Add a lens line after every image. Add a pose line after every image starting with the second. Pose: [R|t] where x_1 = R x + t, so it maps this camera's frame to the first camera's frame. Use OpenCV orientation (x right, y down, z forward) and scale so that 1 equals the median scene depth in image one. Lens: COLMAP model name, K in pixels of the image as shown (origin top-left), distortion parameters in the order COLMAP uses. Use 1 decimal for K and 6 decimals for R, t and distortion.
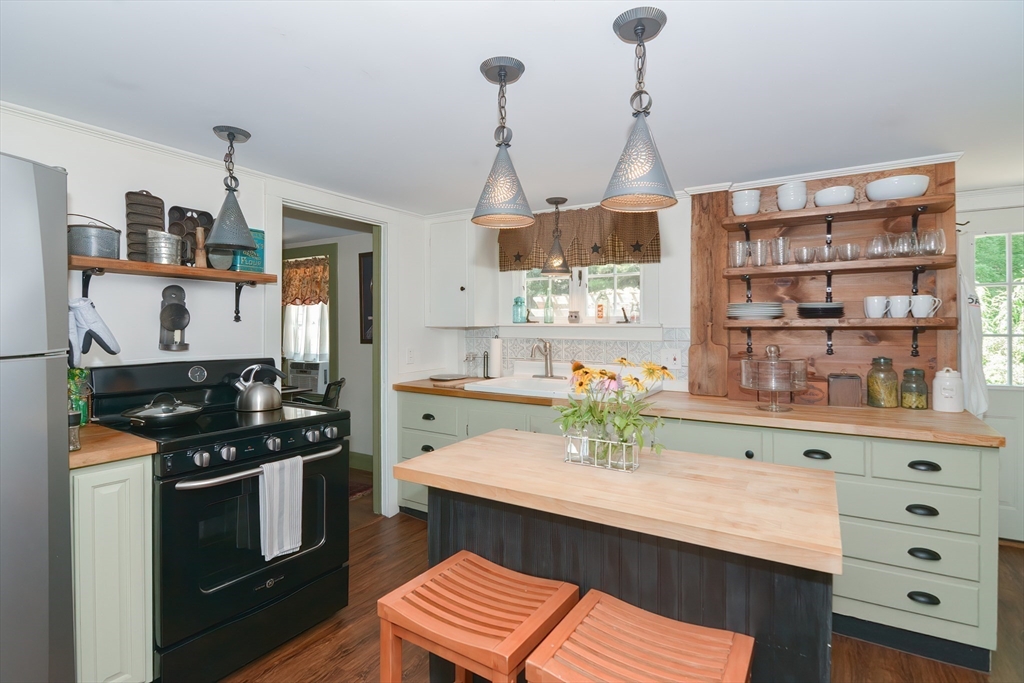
lens RADIAL K [[504.1, 0, 510.5], [0, 504.1, 330.0], [0, 0, 1]] dist [-0.001595, -0.000276]
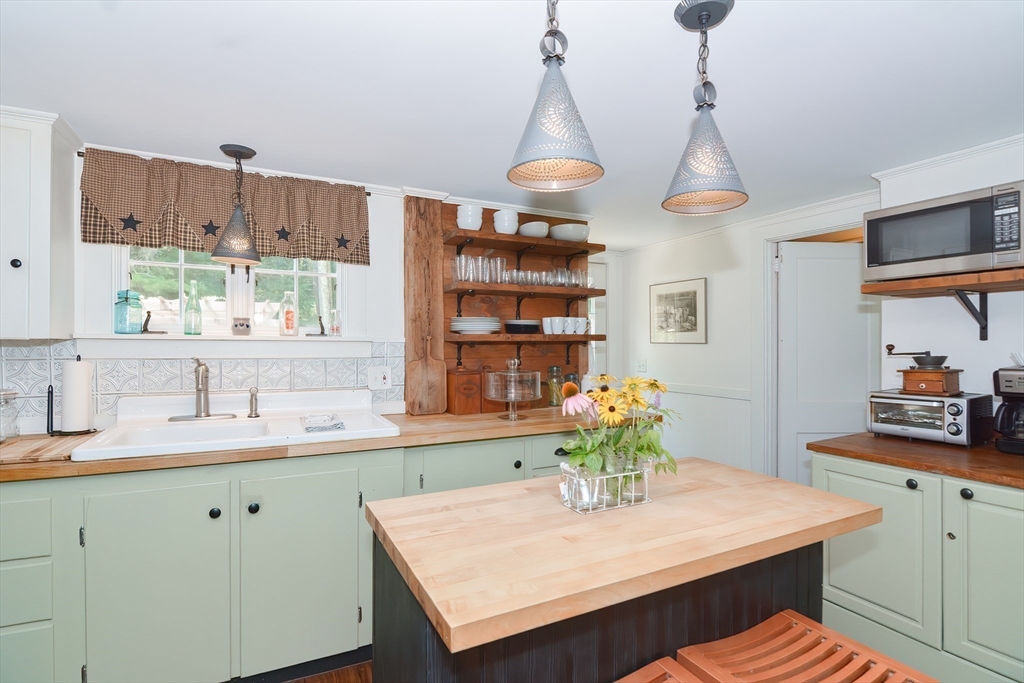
lens RADIAL K [[505.8, 0, 512.0], [0, 505.8, 341.5], [0, 0, 1]] dist [-0.001528, -0.000589]
pose [[0.506030, 0.003402, 0.862509, -0.338171], [0.003699, 0.999974, -0.006115, 0.001014], [-0.862508, 0.006284, 0.506004, 0.385191]]
